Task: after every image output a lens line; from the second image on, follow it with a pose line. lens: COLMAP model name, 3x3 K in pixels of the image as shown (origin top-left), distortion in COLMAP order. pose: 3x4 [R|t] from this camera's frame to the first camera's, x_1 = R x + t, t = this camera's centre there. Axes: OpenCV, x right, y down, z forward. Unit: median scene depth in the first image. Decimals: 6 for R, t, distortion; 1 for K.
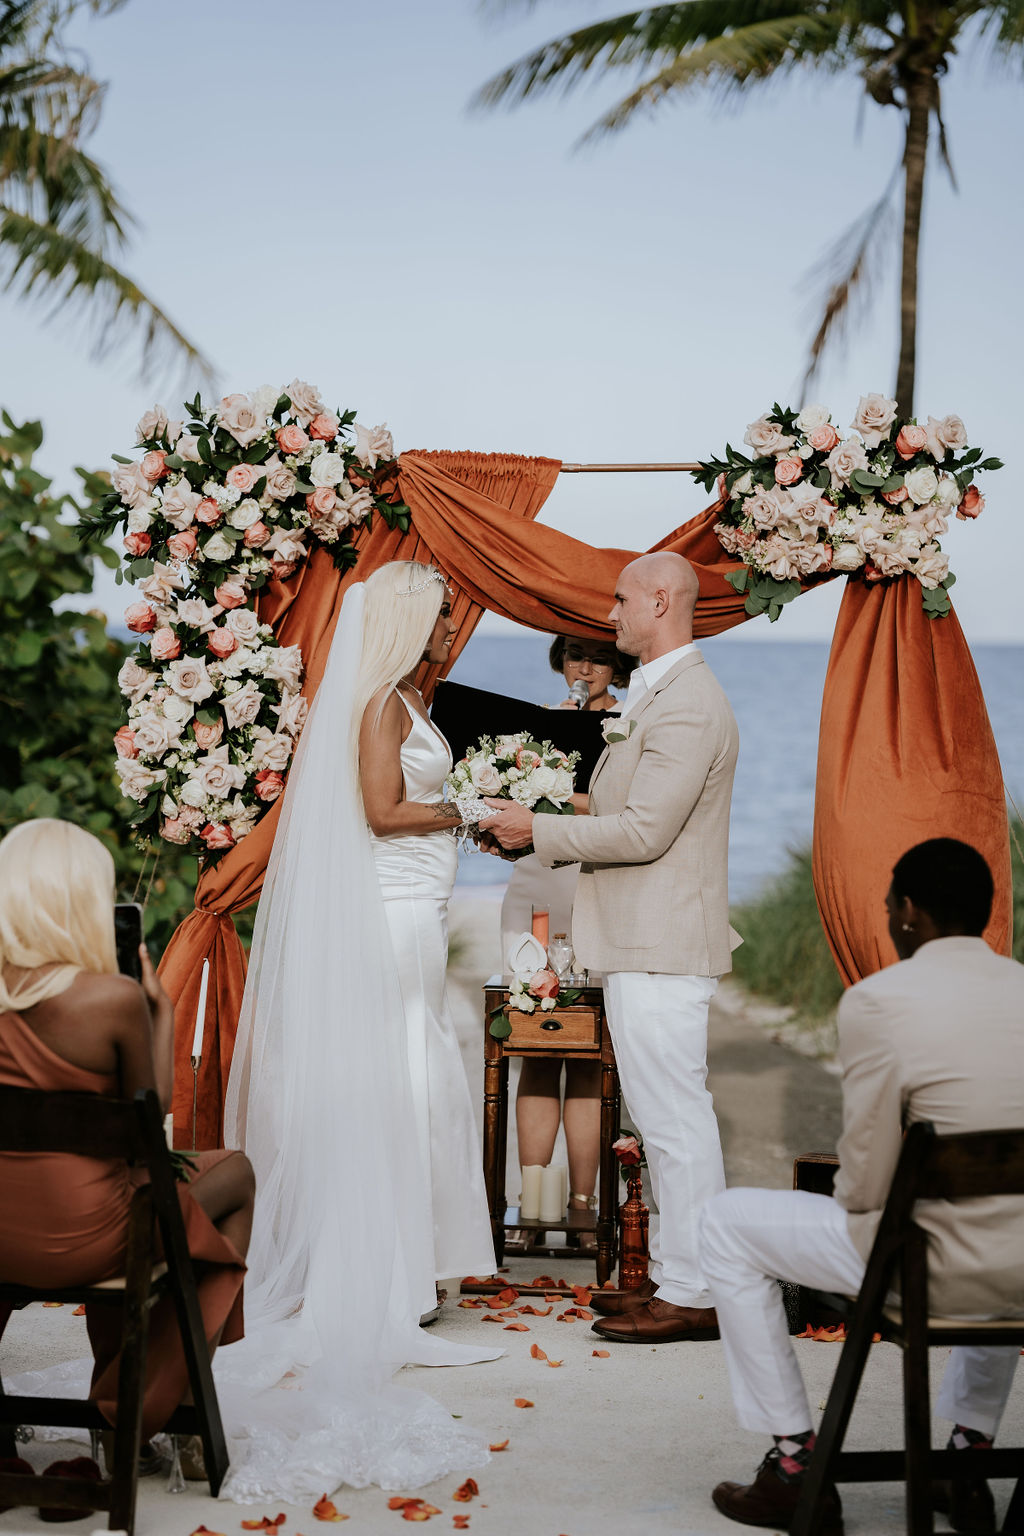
lens RADIAL K [[3673.7, 0, 512.0], [0, 3673.7, 768.0], [0, 0, 1]] dist [0.792513, 0.582569]
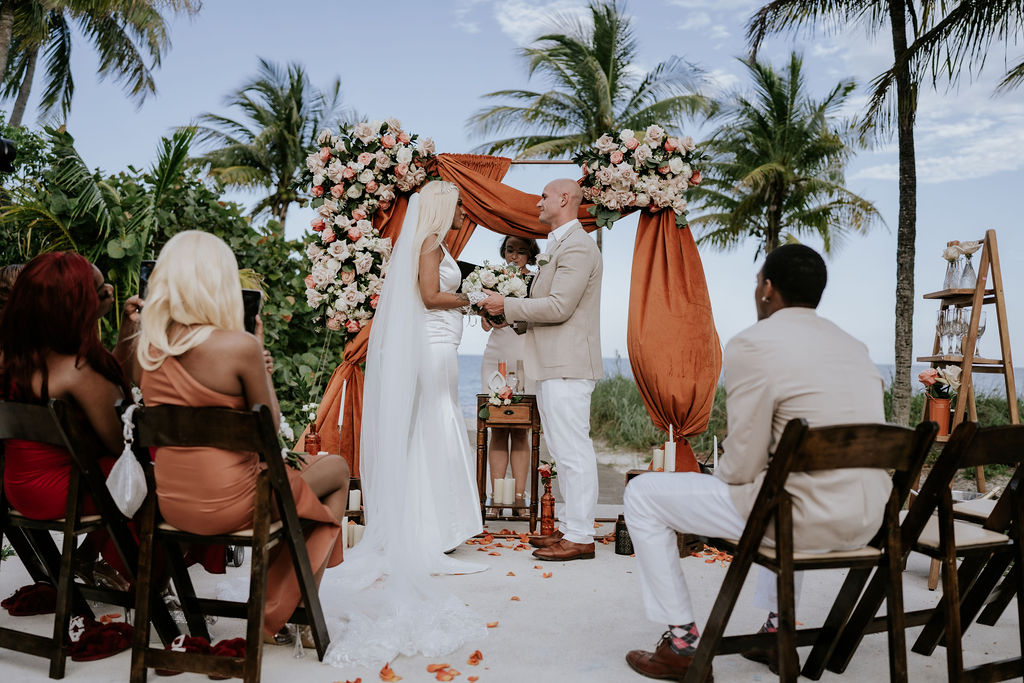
lens RADIAL K [[997.0, 0, 512.0], [0, 997.0, 341.5], [0, 0, 1]] dist [-0.013292, 0.009872]
pose [[0.999219, 0.000712, 0.039501, -0.009977], [0.001254, 0.998762, -0.049729, 0.056816], [-0.039488, 0.049739, 0.997981, 0.420868]]
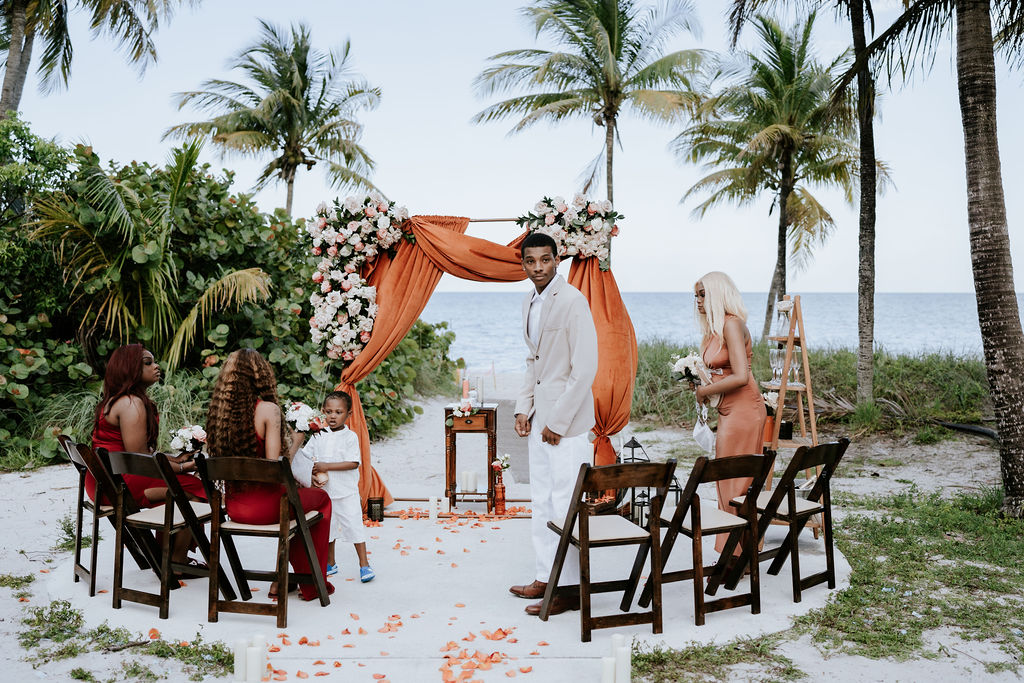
lens RADIAL K [[1099.8, 0, 547.1], [0, 1099.8, 319.9], [0, 0, 1]] dist [-0.009702, 0.011174]
pose [[0.999016, -0.022845, 0.038017, 0.039099], [0.023238, 0.999681, -0.009927, 0.003311], [-0.037778, 0.010801, 0.999228, 0.173711]]
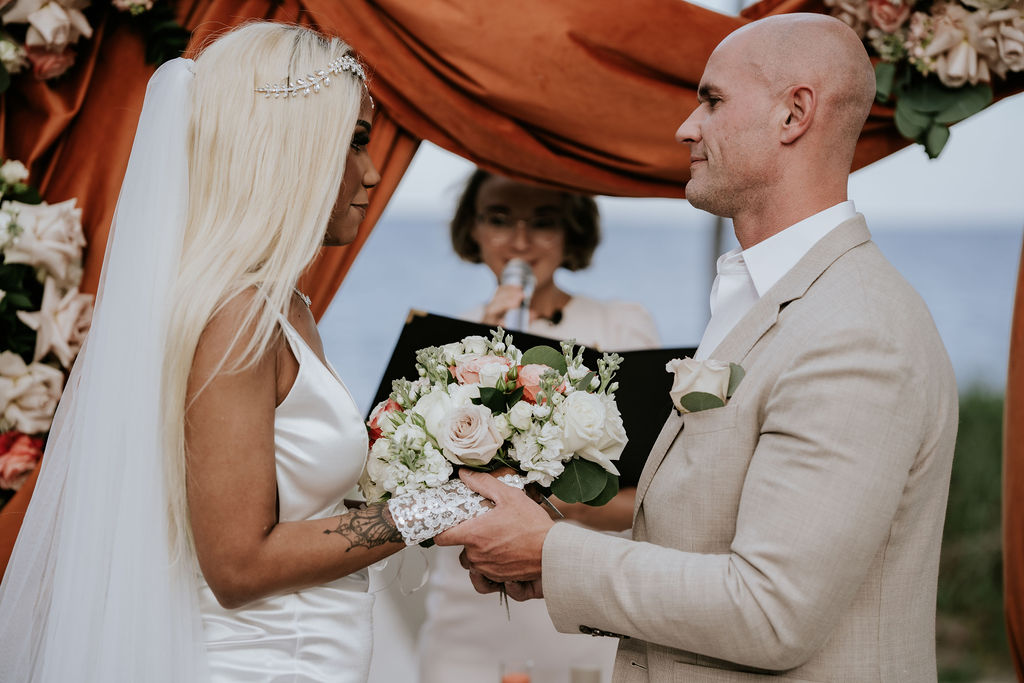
lens RADIAL K [[2398.1, 0, 505.3], [0, 2398.1, 319.6], [0, 0, 1]] dist [0.873430, 0.212523]
pose [[0.998164, 0.002679, 0.060510, -0.017049], [-0.004407, 0.999586, 0.028448, -0.026557], [-0.060409, -0.028662, 0.997762, 0.637854]]
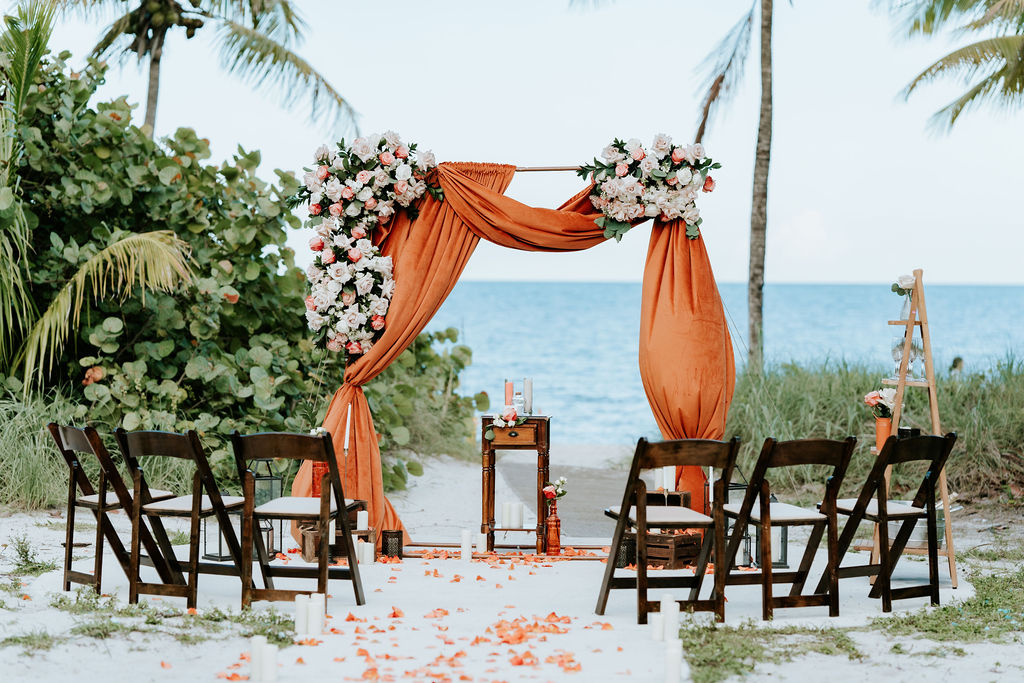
lens RADIAL K [[2581.6, 0, 532.9], [0, 2581.6, 342.6], [0, 0, 1]] dist [0.104769, 0.641339]
pose [[0.999817, -0.014634, -0.012323, 0.040369], [0.014476, 0.999813, -0.012822, 0.036271], [0.012508, 0.012641, 0.999842, -0.469222]]
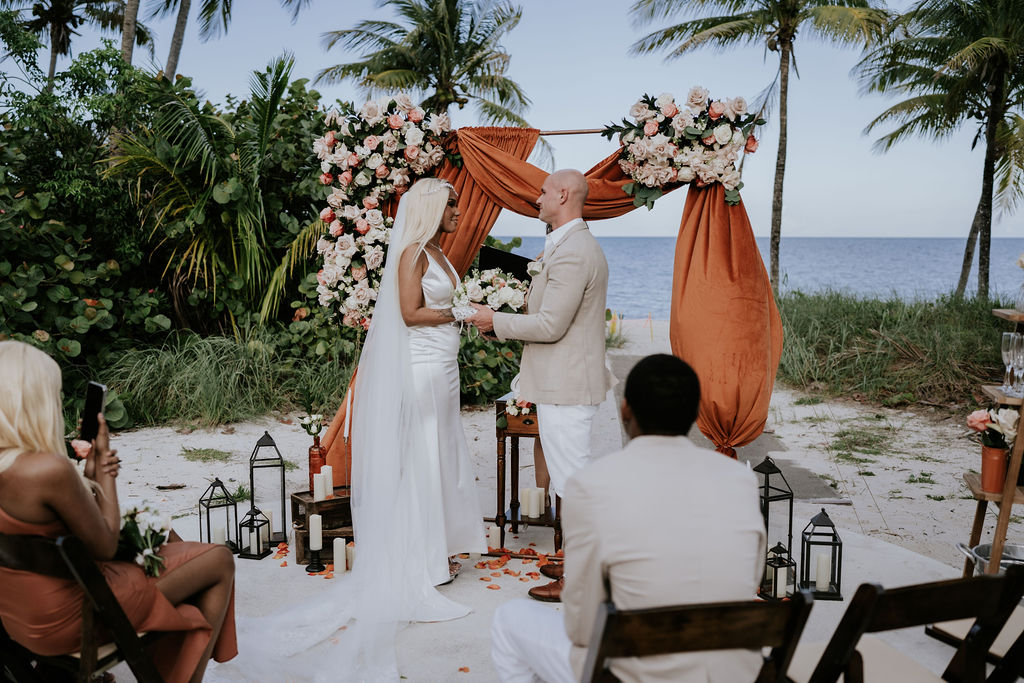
lens RADIAL K [[1049.9, 0, 501.3], [0, 1049.9, 340.0], [0, 0, 1]] dist [-0.006766, 0.033952]
pose [[0.984888, -0.003915, -0.173146, 0.090969], [0.014264, 0.998182, 0.058567, -0.005172], [0.172602, -0.060152, 0.983153, 0.455106]]
